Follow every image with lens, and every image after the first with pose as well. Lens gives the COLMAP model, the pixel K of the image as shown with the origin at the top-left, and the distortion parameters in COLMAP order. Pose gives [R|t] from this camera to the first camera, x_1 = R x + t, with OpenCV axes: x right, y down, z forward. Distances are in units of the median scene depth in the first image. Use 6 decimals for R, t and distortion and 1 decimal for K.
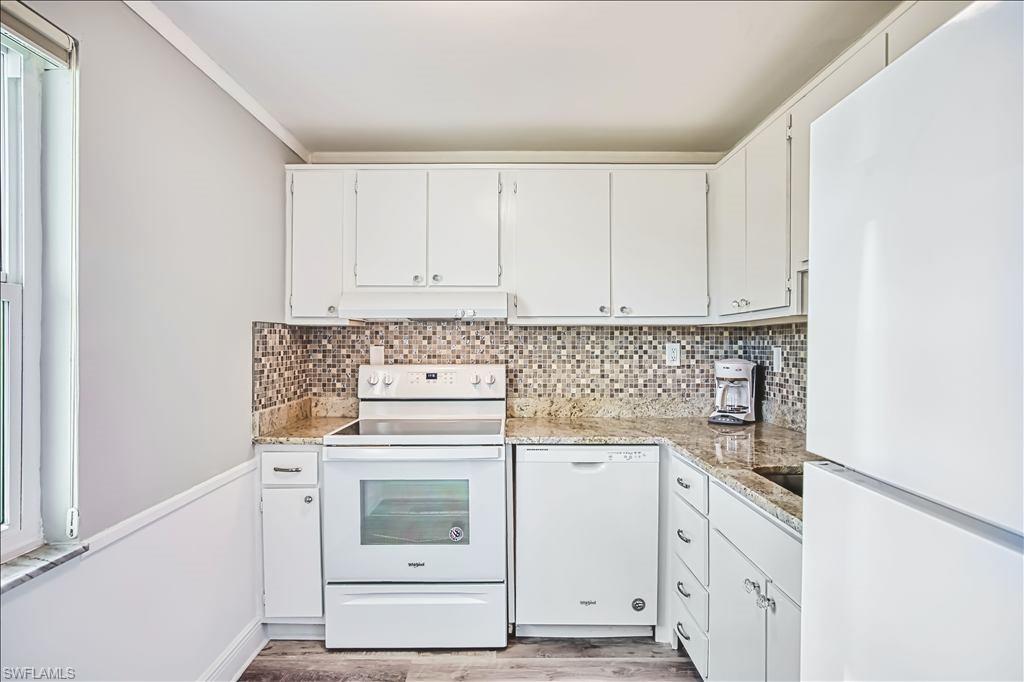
lens RADIAL K [[510.6, 0, 512.0], [0, 510.6, 341.0], [0, 0, 1]] dist [0.000046, 0.000003]
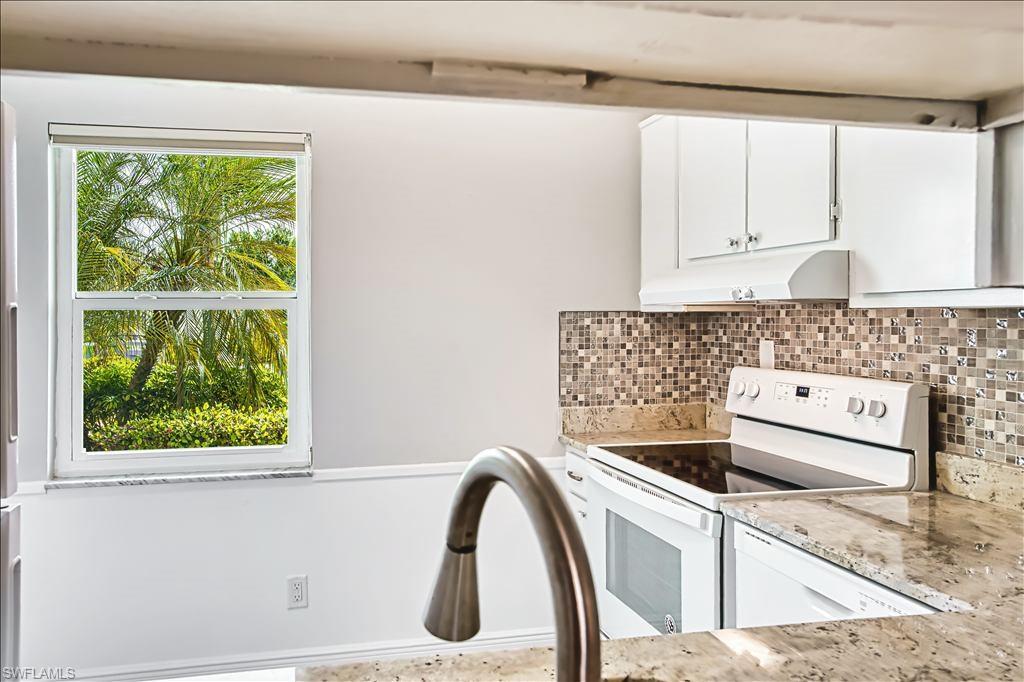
lens RADIAL K [[701.1, 0, 512.0], [0, 701.1, 318.8], [0, 0, 1]] dist [0.036532, 0.001316]
pose [[0.305237, 0.002360, -0.952273, 0.530514], [-0.000962, 0.999997, 0.002170, -0.020621], [0.952276, 0.000254, 0.305239, 0.386505]]
